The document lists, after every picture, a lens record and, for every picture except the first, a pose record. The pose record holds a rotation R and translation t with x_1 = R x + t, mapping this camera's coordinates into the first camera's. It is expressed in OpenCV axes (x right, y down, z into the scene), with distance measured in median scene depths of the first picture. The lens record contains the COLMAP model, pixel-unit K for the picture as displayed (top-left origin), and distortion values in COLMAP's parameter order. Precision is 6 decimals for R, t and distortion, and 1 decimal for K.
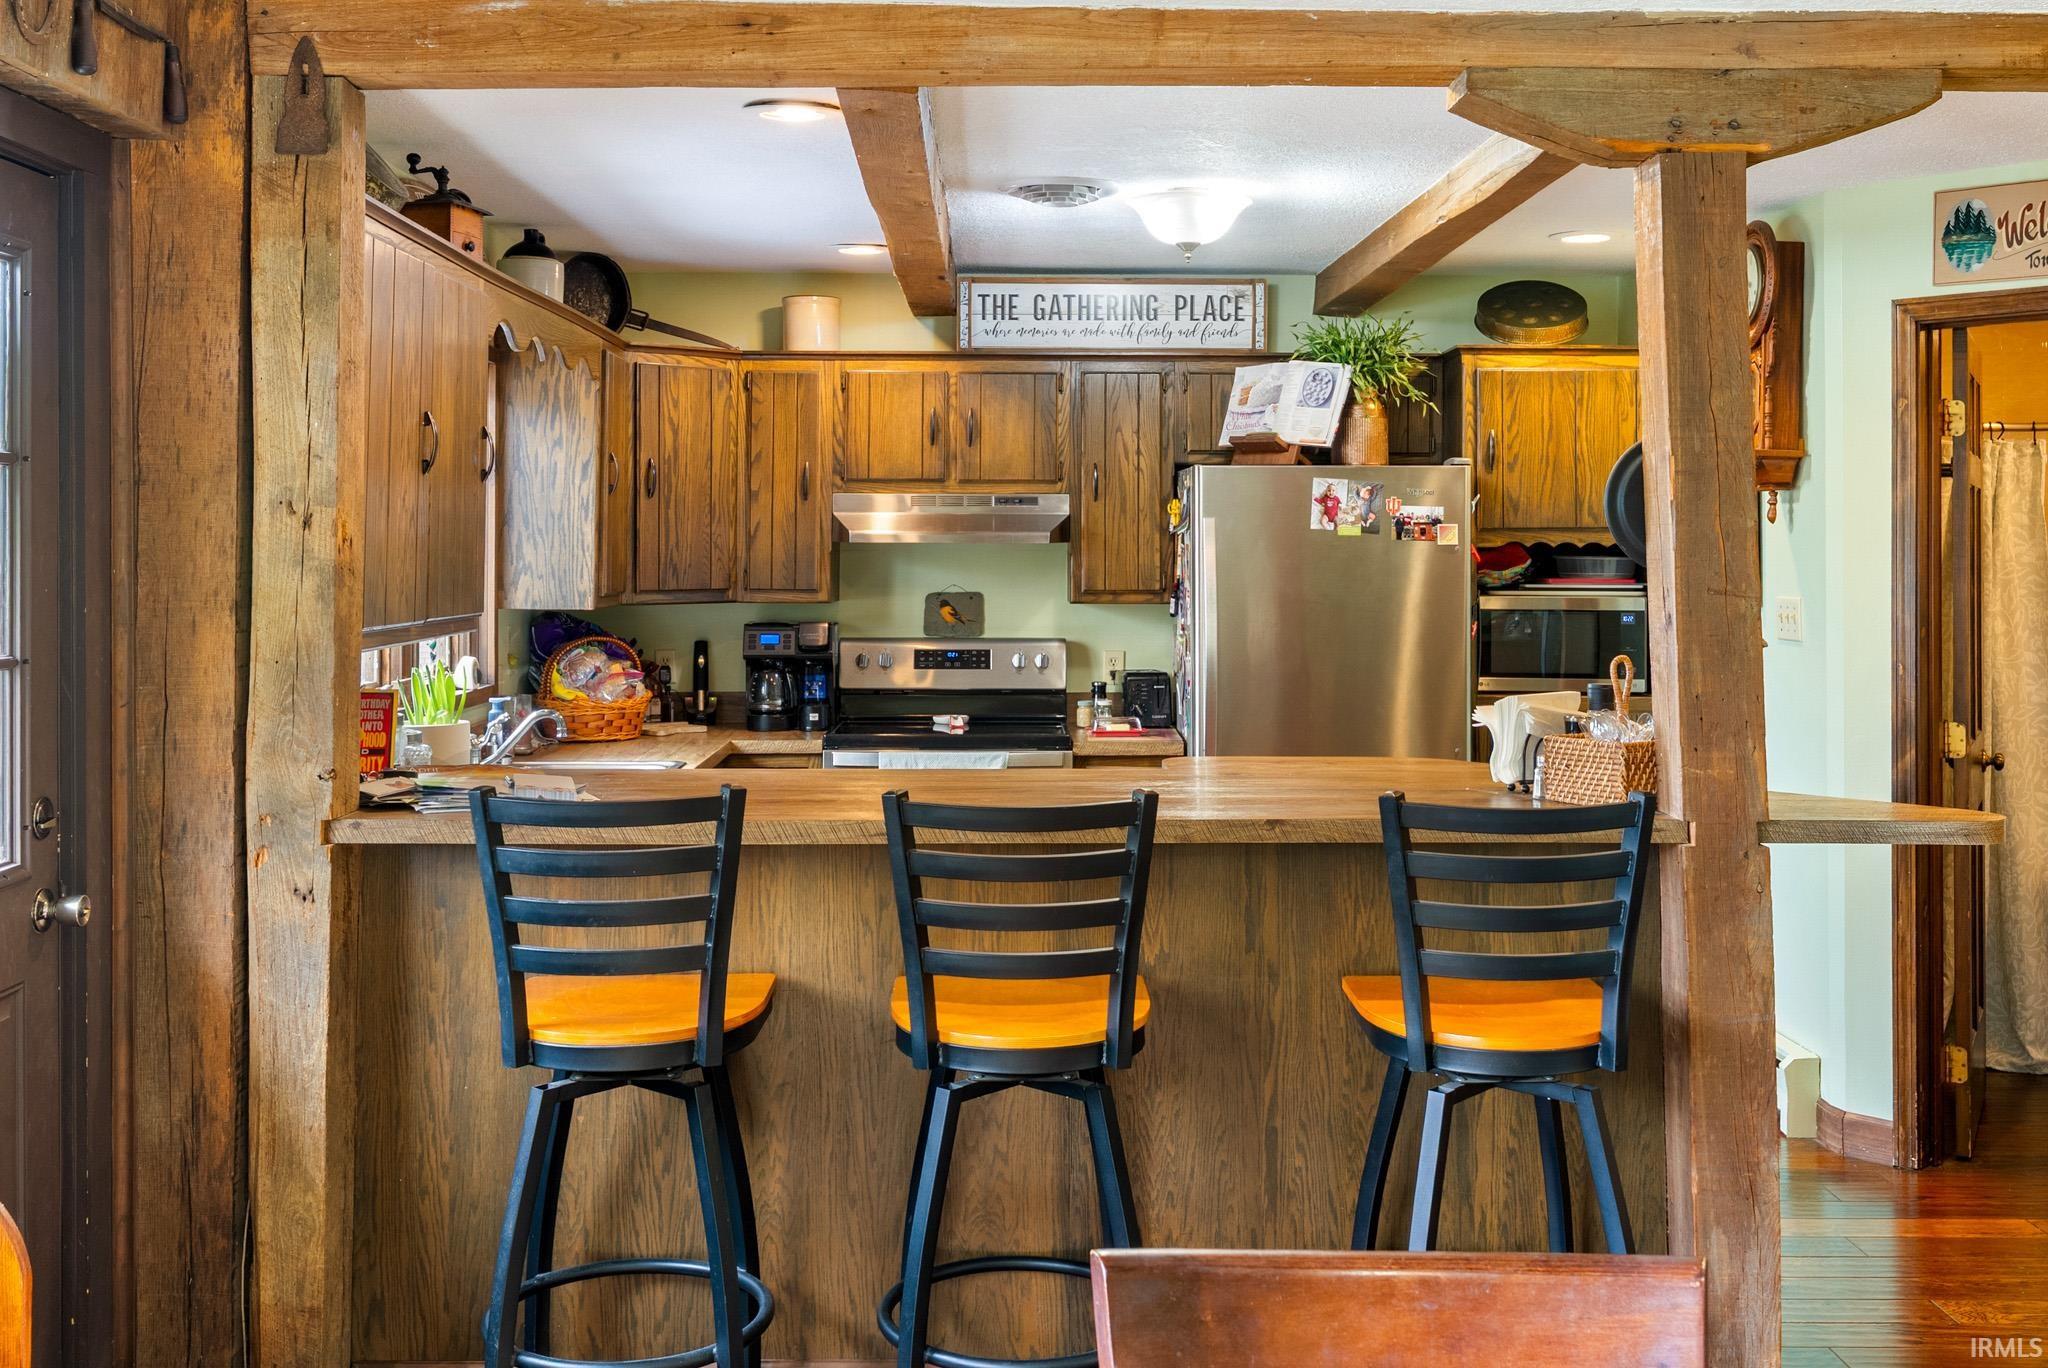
lens RADIAL K [[2108.6, 0, 1022.8], [0, 2108.6, 494.2], [0, 0, 1]] dist [0.001461, 0.002898]
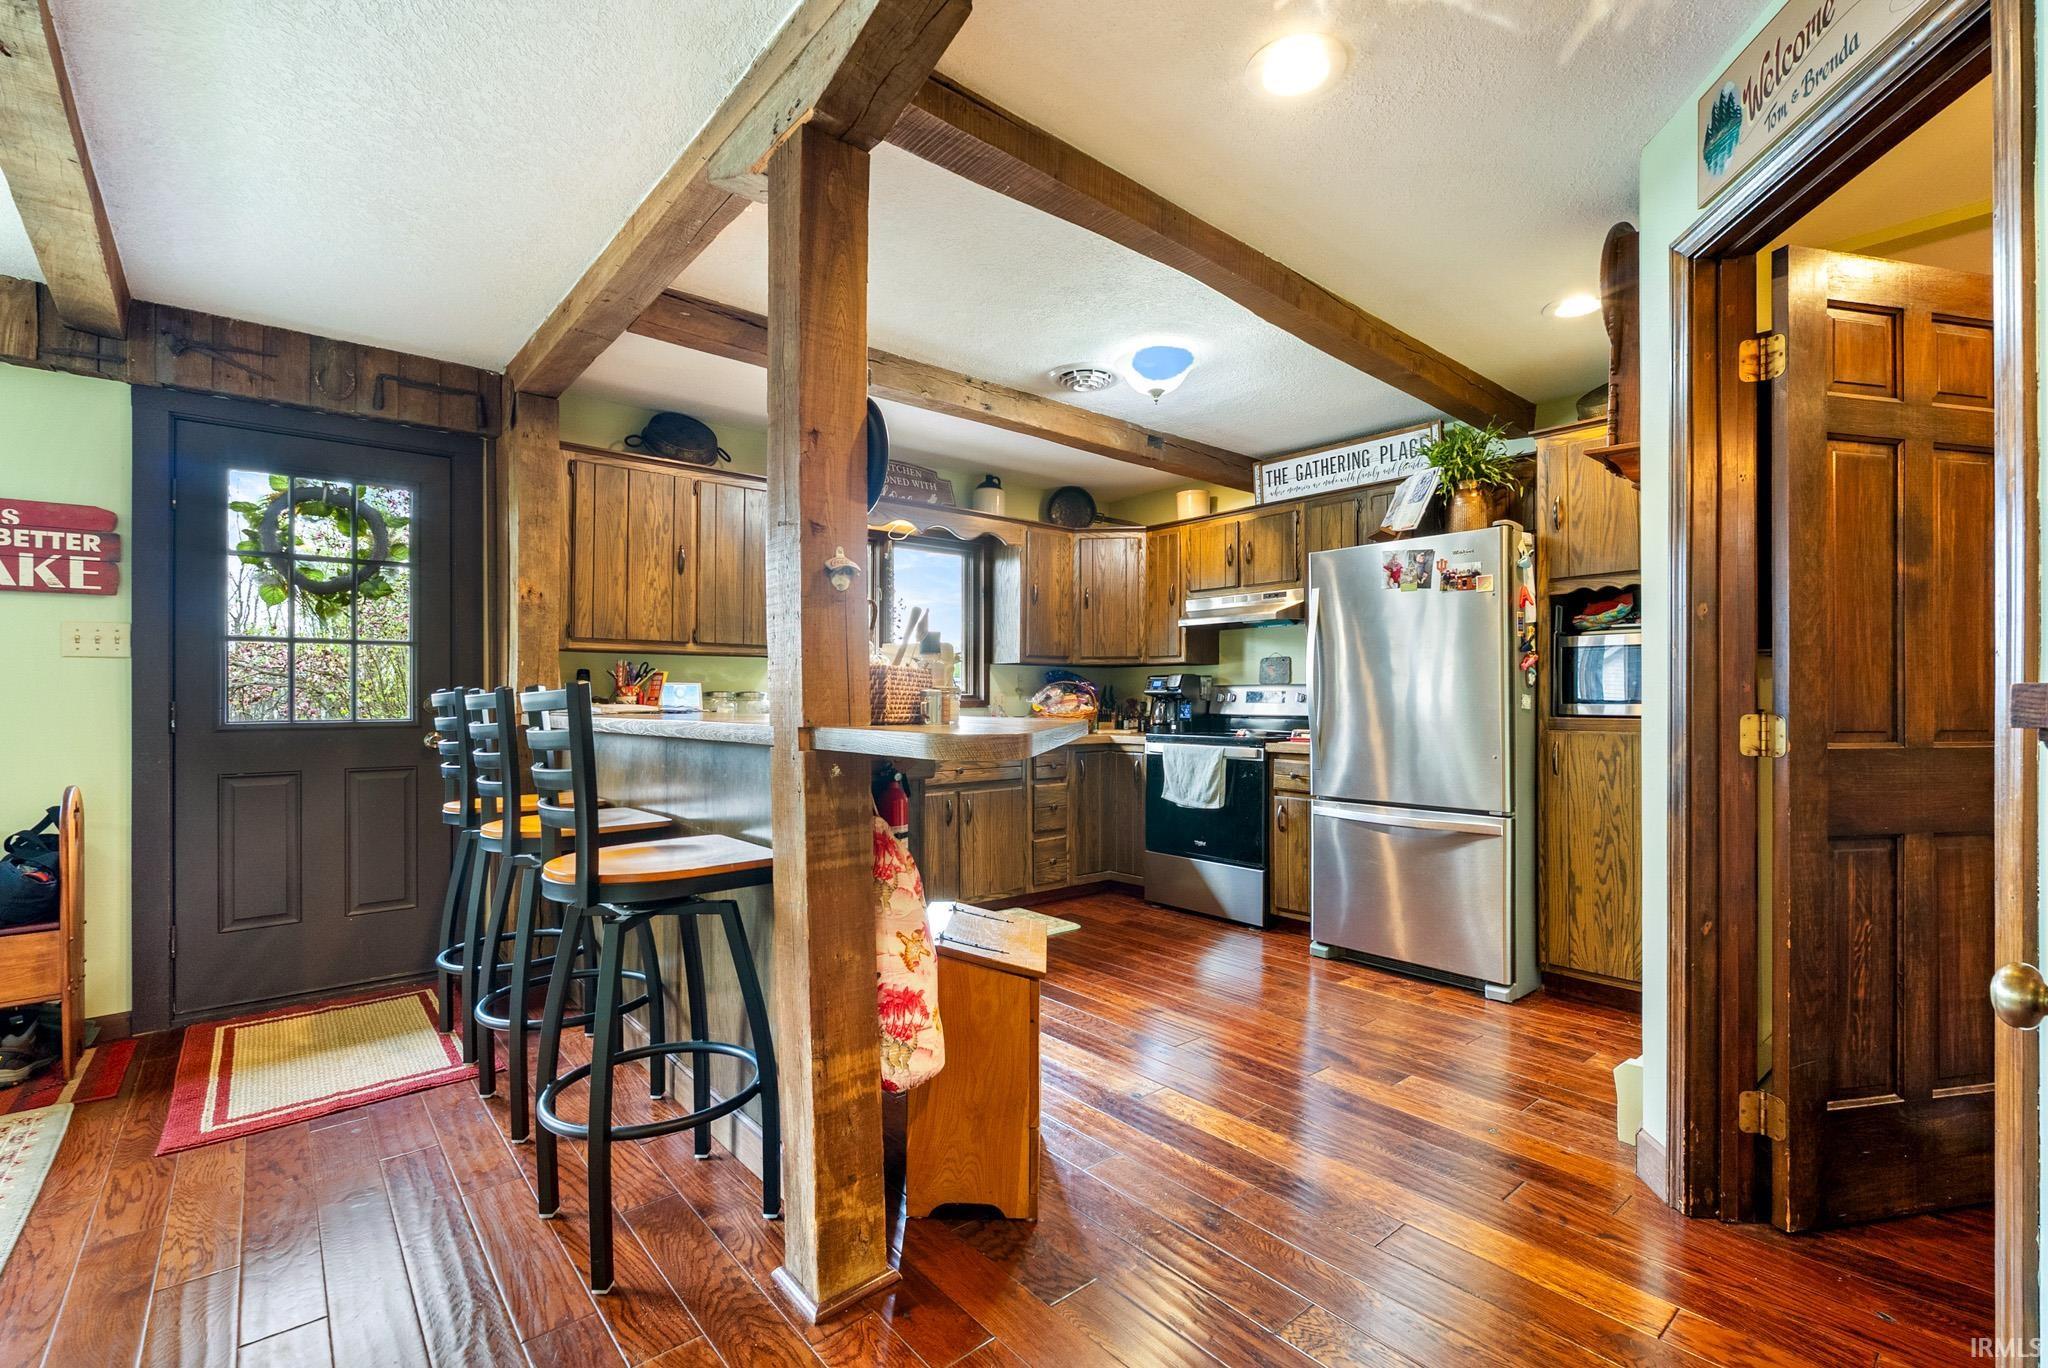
lens RADIAL K [[918.6, 0, 1024.0], [0, 918.6, 684.0], [0, 0, 1]] dist [-0.002132, -0.000339]
pose [[0.630230, -0.014221, -0.776278, 0.505544], [0.012855, 0.999886, -0.007881, 0.089159], [0.776302, -0.005012, 0.630342, 0.503982]]
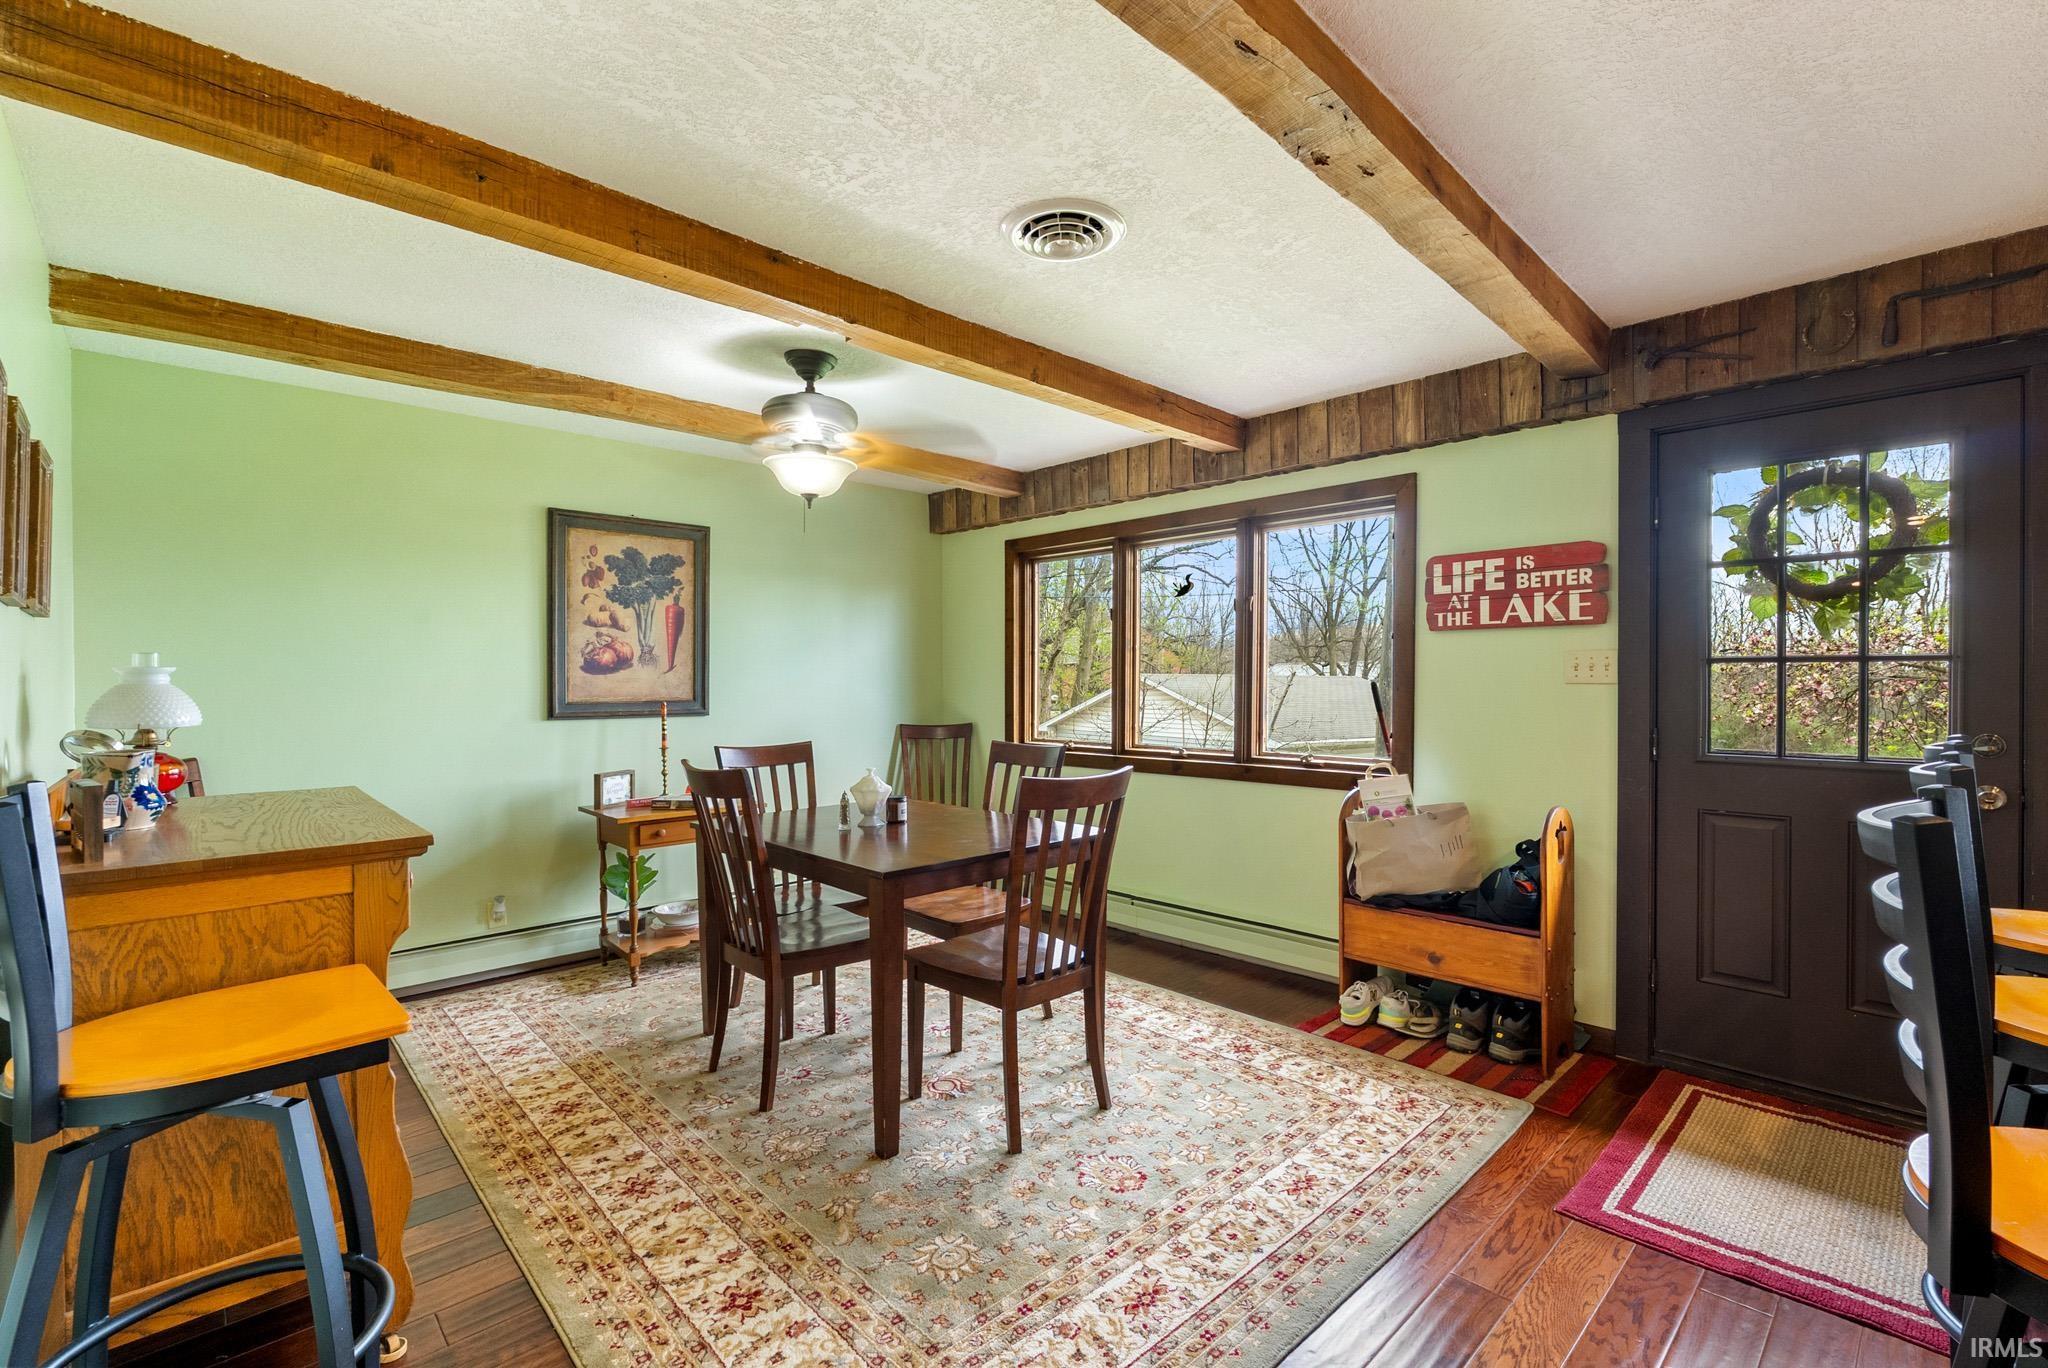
lens RADIAL K [[900.7, 0, 1024.0], [0, 900.7, 684.0], [0, 0, 1]] dist [0.001637, 0.000441]
pose [[-0.733322, 0.006068, -0.679854, 0.377405], [0.008746, 0.999962, -0.000509, 0.058549], [0.679825, -0.006319, -0.733347, 0.594478]]
